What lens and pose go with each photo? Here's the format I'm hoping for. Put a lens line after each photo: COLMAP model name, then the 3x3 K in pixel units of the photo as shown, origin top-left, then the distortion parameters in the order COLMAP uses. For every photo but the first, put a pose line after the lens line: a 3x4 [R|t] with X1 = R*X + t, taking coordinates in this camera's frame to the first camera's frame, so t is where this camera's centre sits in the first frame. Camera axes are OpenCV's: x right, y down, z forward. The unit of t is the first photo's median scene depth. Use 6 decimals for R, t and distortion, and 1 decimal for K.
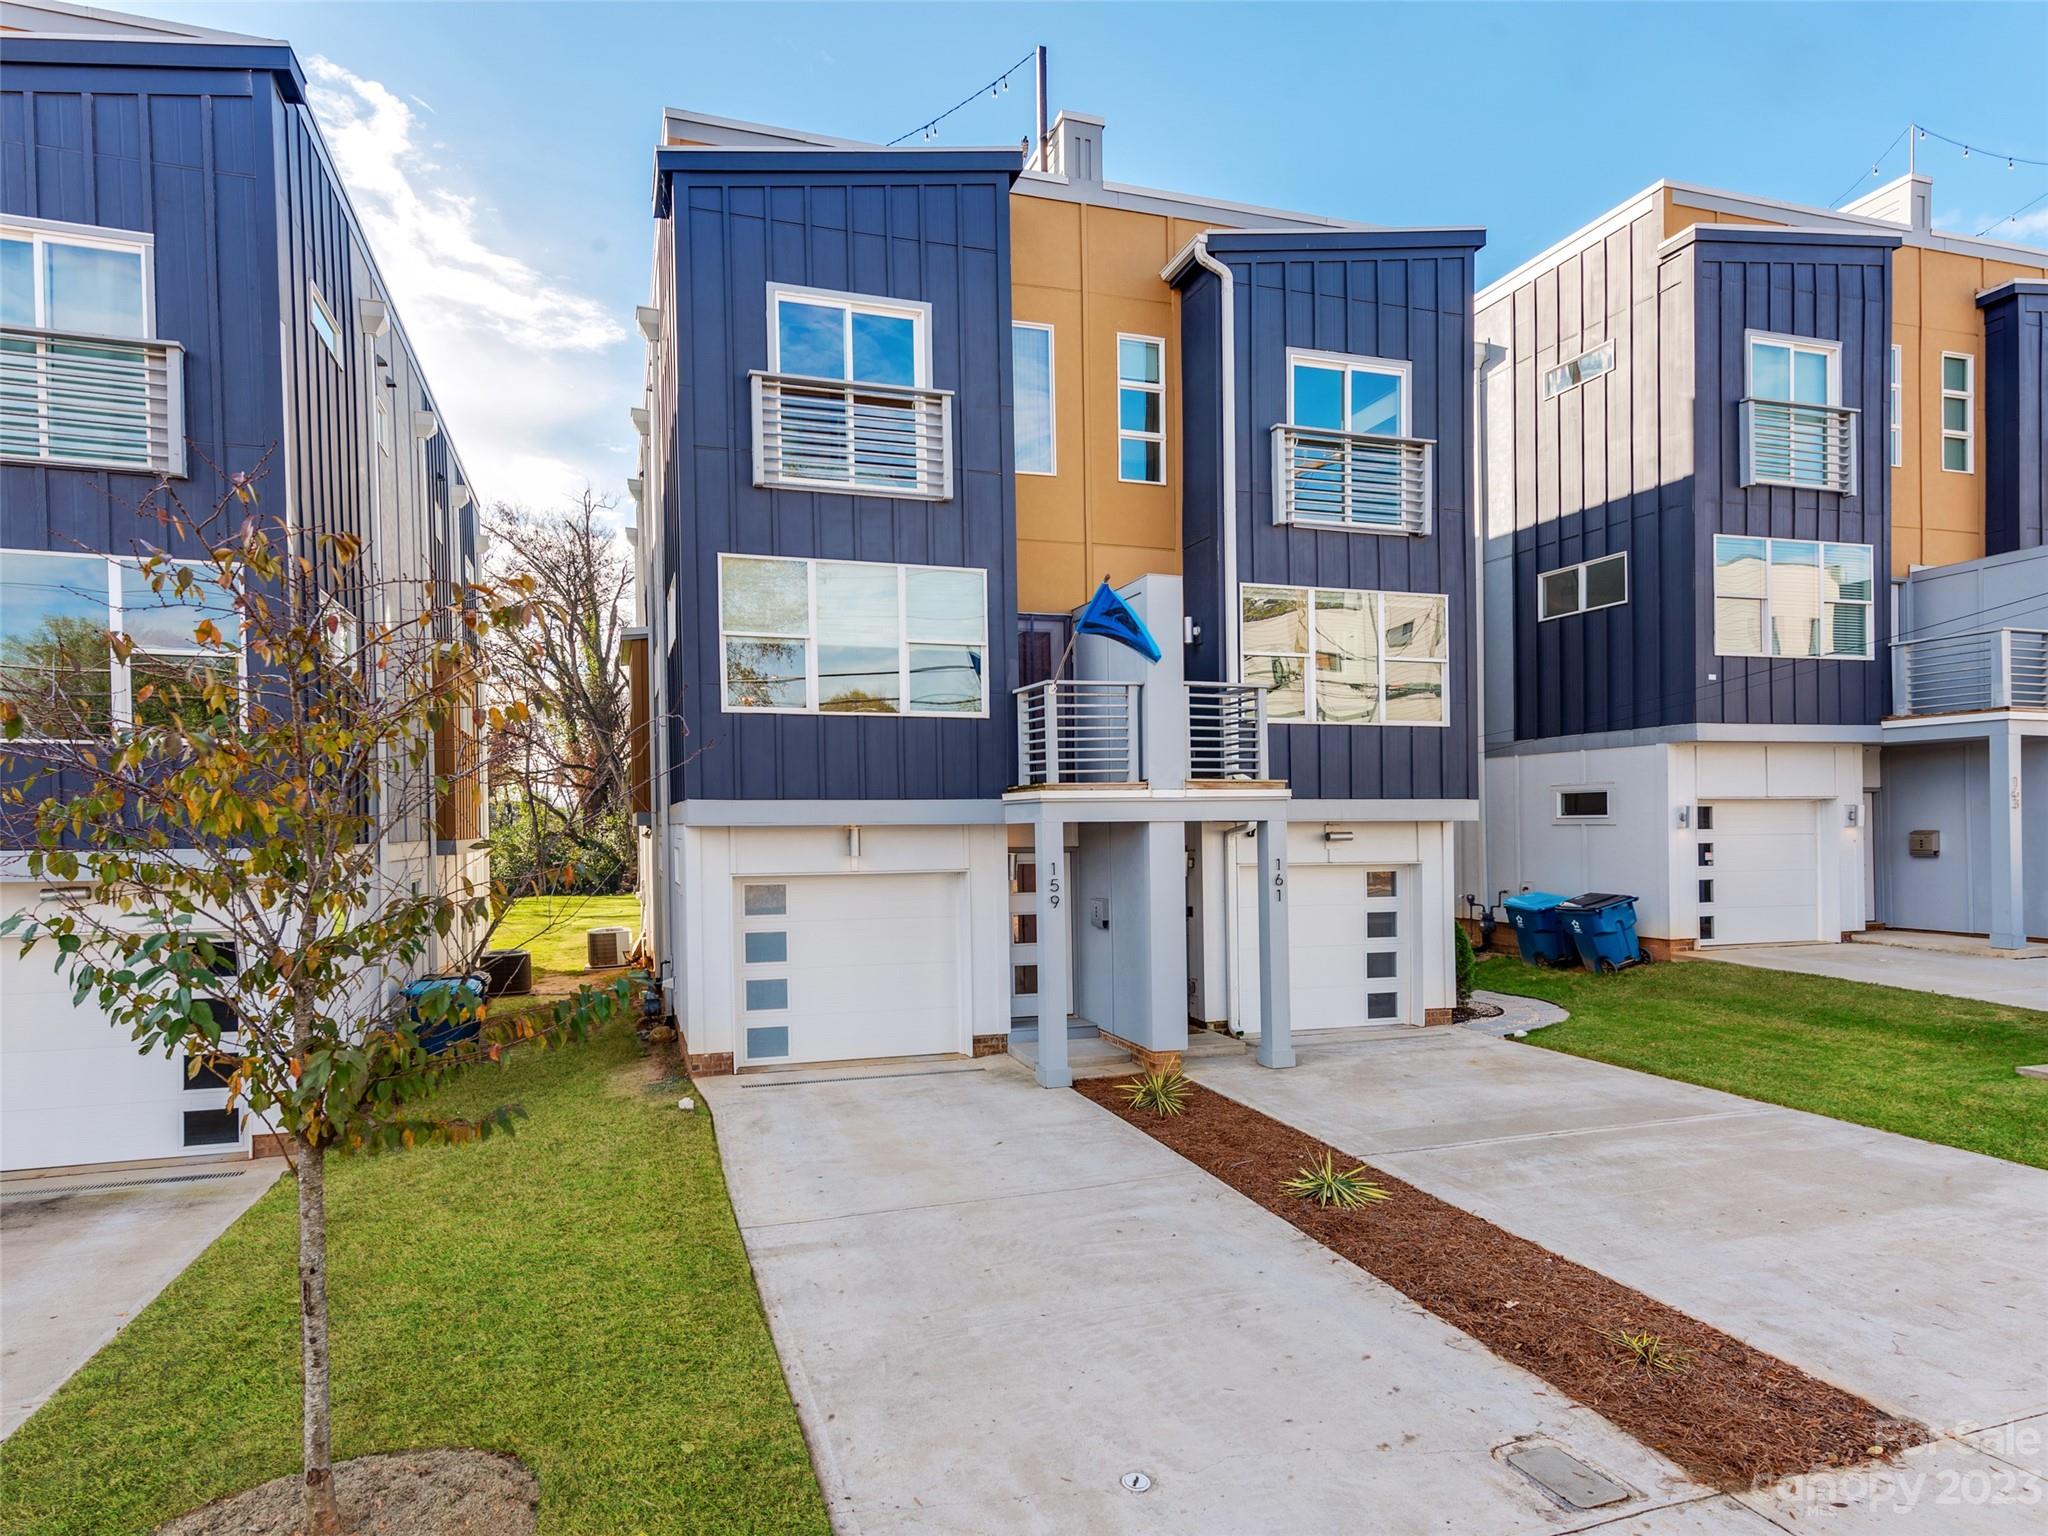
lens RADIAL K [[826.3, 0, 1070.9], [0, 826.3, 814.0], [0, 0, 1]] dist [0.012456, -0.000326]
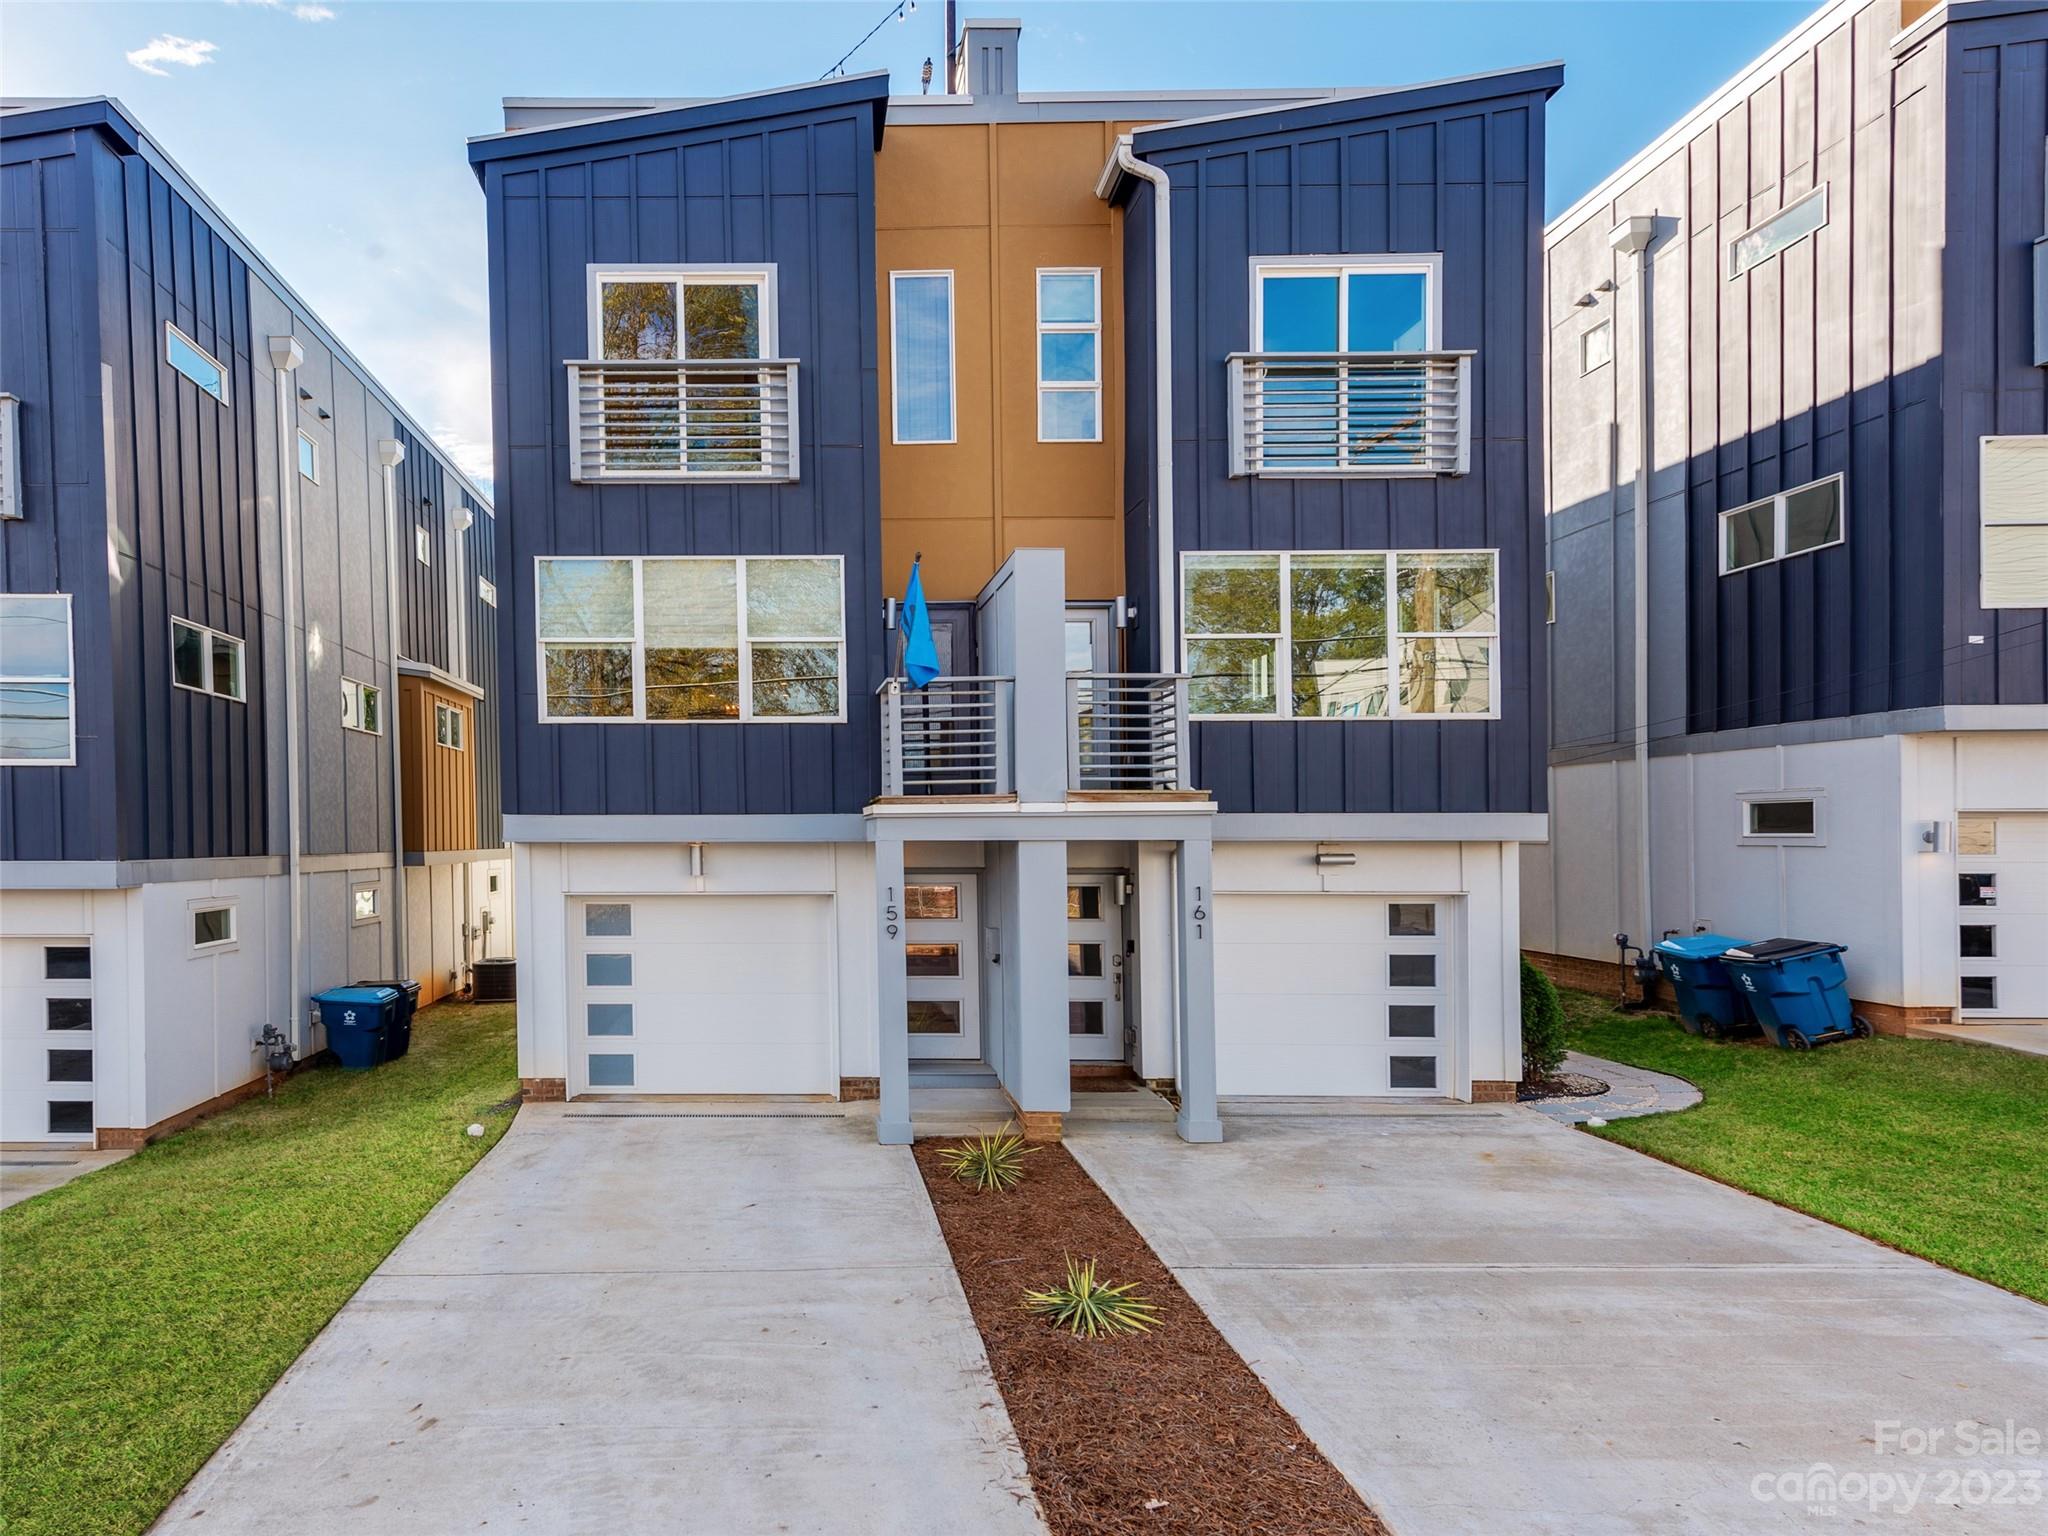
lens RADIAL K [[903.7, 0, 997.4], [0, 903.7, 830.1], [0, 0, 1]] dist [0.013358, -0.000947]
pose [[0.971836, 0.006081, -0.235581, 0.275371], [-0.004648, 0.999967, 0.006636, -0.007227], [0.235614, -0.005355, 0.971832, 0.087146]]
